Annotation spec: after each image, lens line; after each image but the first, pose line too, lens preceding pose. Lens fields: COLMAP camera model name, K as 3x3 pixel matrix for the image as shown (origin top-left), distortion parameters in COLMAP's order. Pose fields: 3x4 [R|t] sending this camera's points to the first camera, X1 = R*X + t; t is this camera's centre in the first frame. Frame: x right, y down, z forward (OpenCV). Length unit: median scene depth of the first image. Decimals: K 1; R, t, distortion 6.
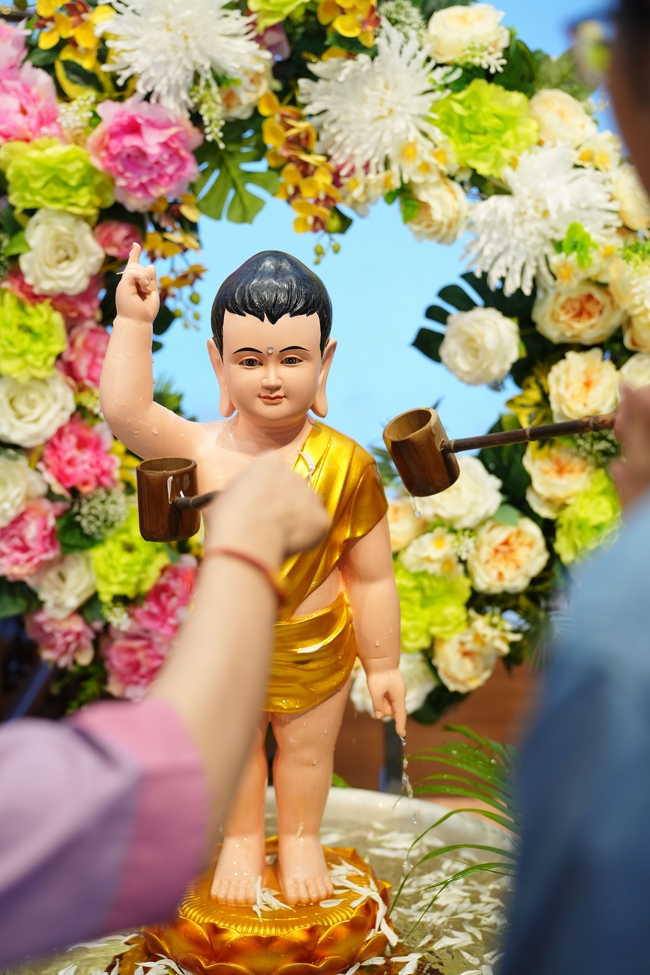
lens RADIAL K [[1512.4, 0, 326.5], [0, 1512.4, 487.1], [0, 0, 1]] dist [0.237558, 0.000000]
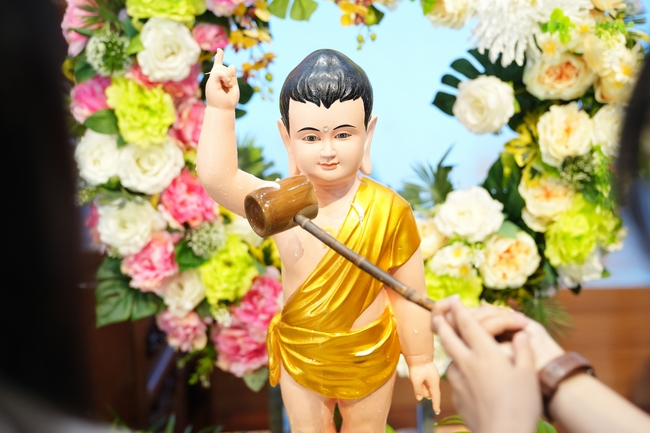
lens RADIAL K [[988.2, 0, 324.1], [0, 988.2, 216.7], [0, 0, 1]] dist [0.227906, 0.000000]
pose [[0.998333, -0.036294, -0.044886, -0.002926], [0.038515, 0.998023, 0.049656, -0.044443], [0.042995, -0.051302, 0.997757, 0.122665]]
